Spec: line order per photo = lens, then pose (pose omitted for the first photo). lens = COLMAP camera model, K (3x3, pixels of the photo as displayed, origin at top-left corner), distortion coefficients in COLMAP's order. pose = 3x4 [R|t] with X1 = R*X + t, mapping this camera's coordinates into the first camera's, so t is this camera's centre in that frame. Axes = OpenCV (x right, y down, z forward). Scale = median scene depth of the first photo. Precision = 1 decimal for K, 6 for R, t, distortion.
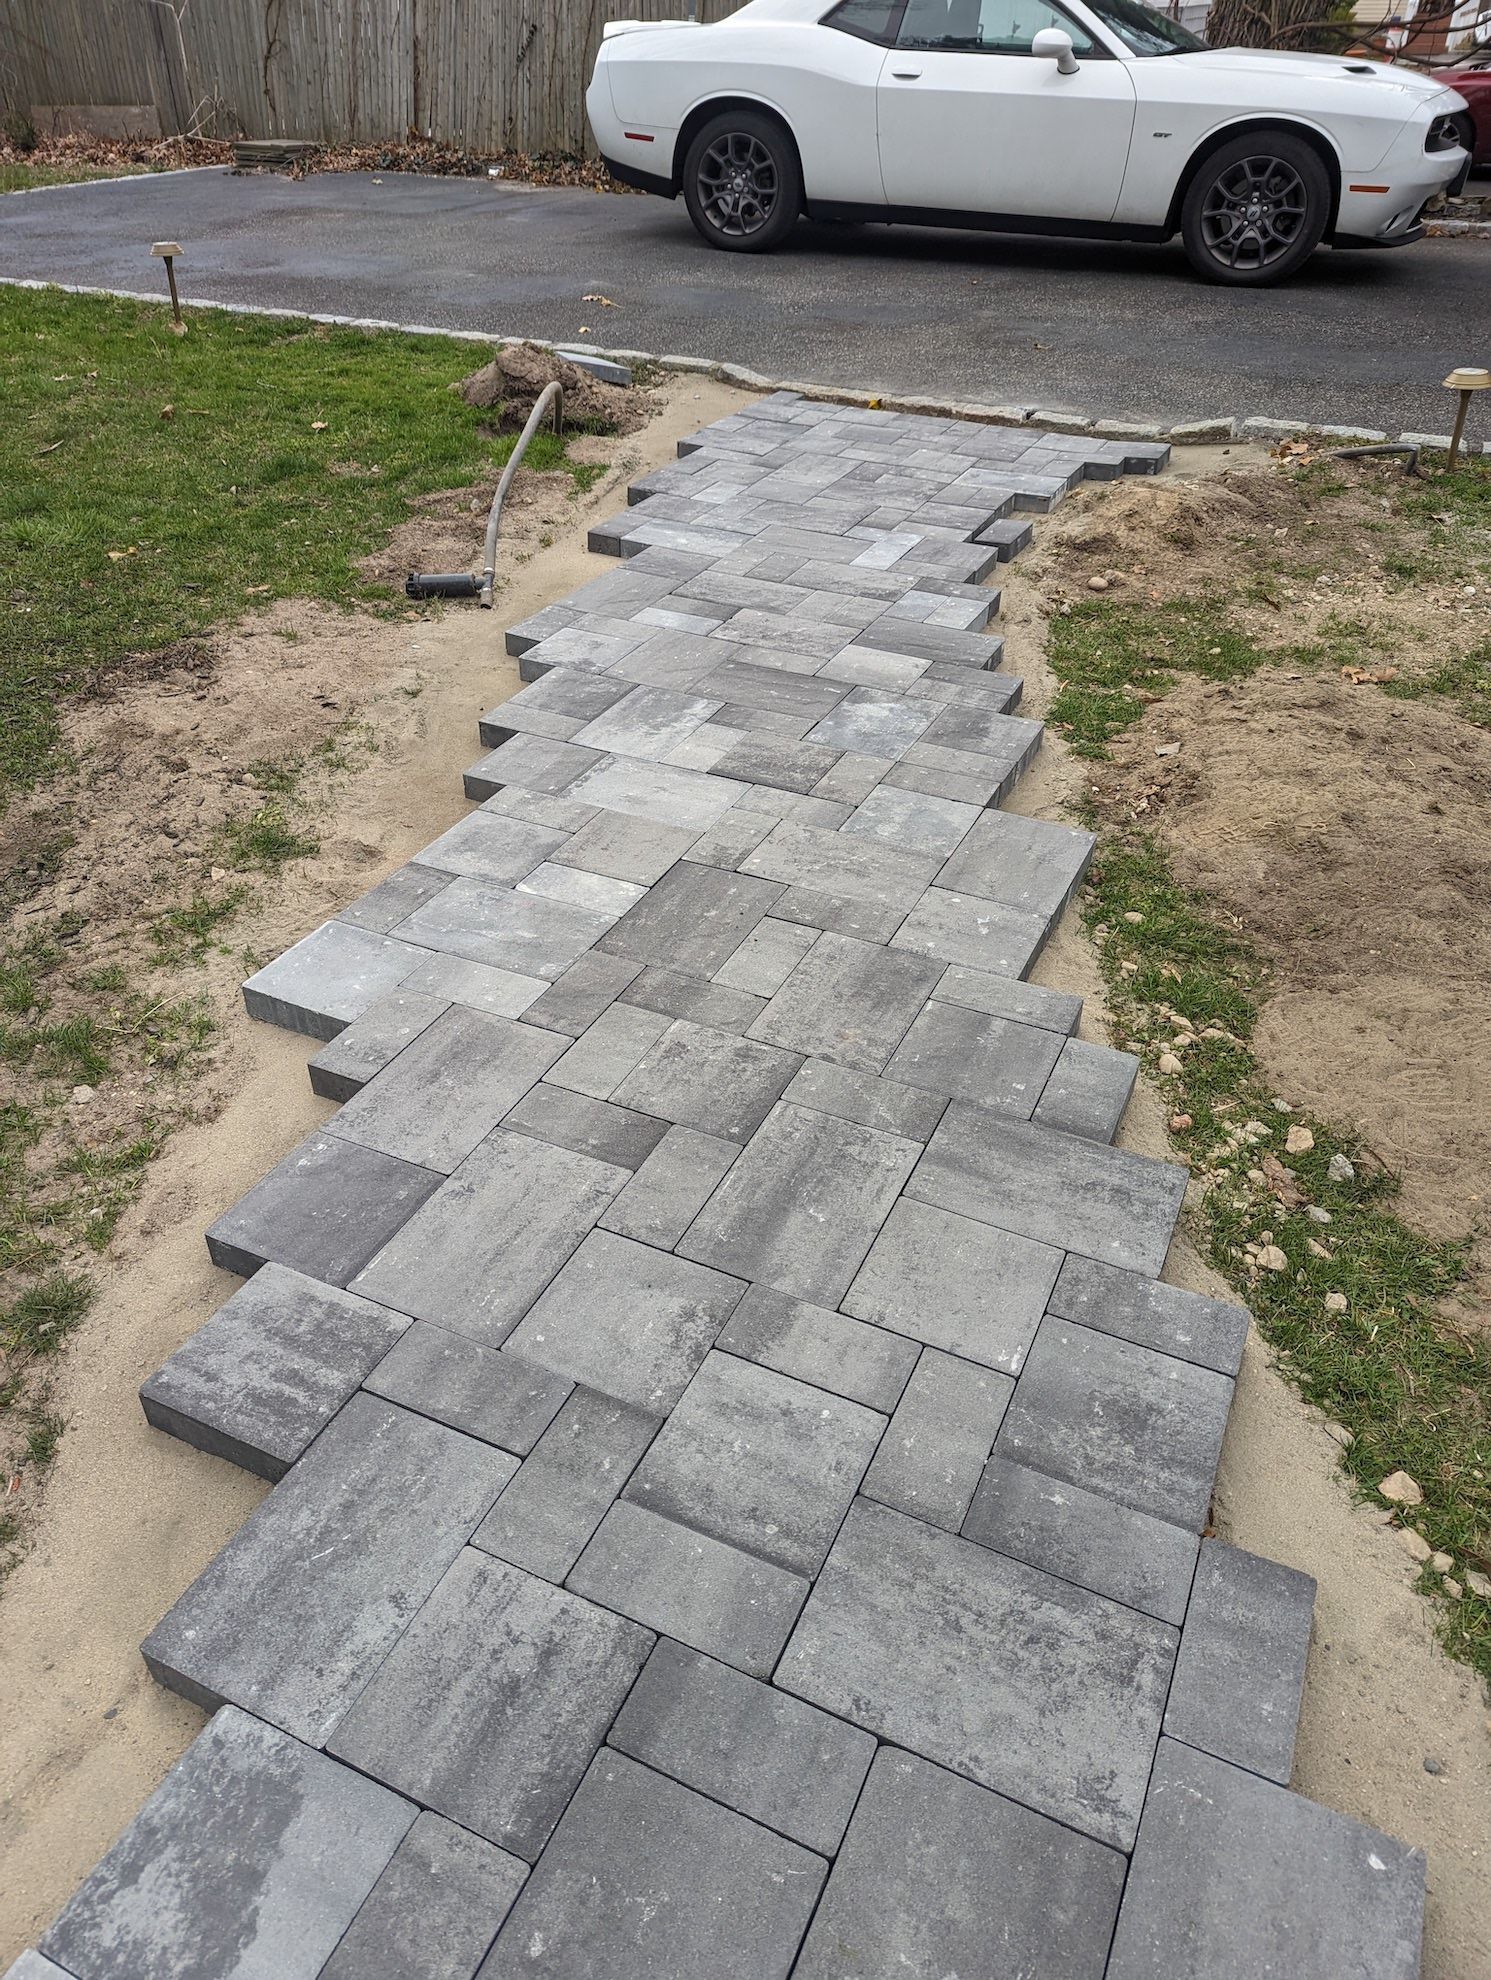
lens RADIAL K [[1392.1, 0, 745.5], [0, 1392.1, 990.0], [0, 0, 1]] dist [0.052354, 0.001135]
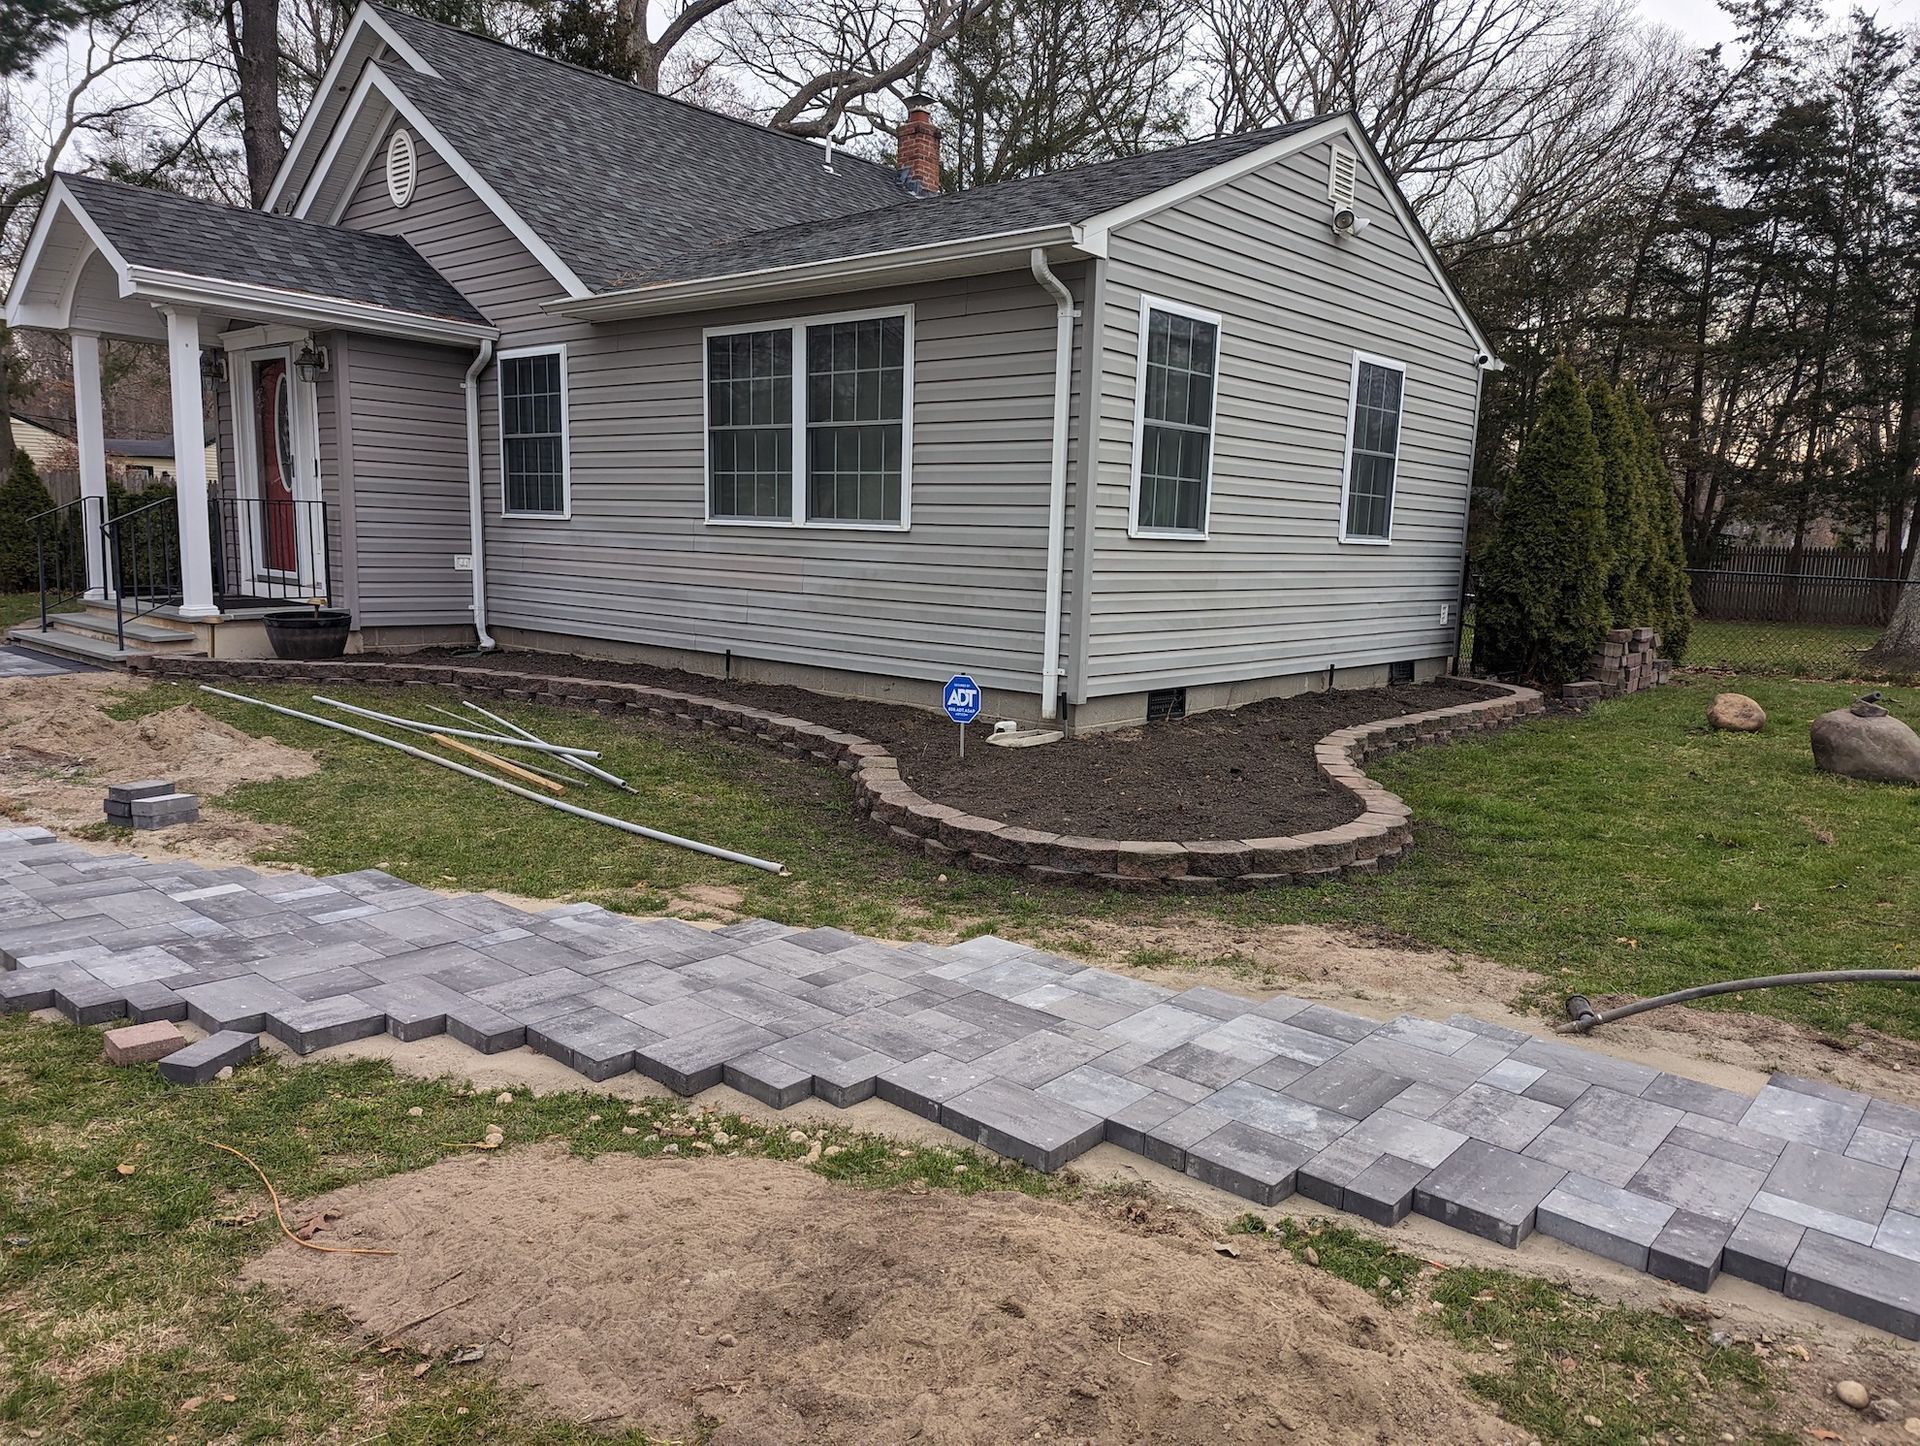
lens RADIAL K [[1350.0, 0, 960.0], [0, 1350.0, 723.0], [0, 0, 1]] dist [0.052354, 0.001135]
pose [[-0.274168, 0.125925, -0.953402, 1.200113], [-0.588266, 0.762314, 0.269852, -0.593088], [0.760773, 0.634839, -0.134925, 0.778686]]
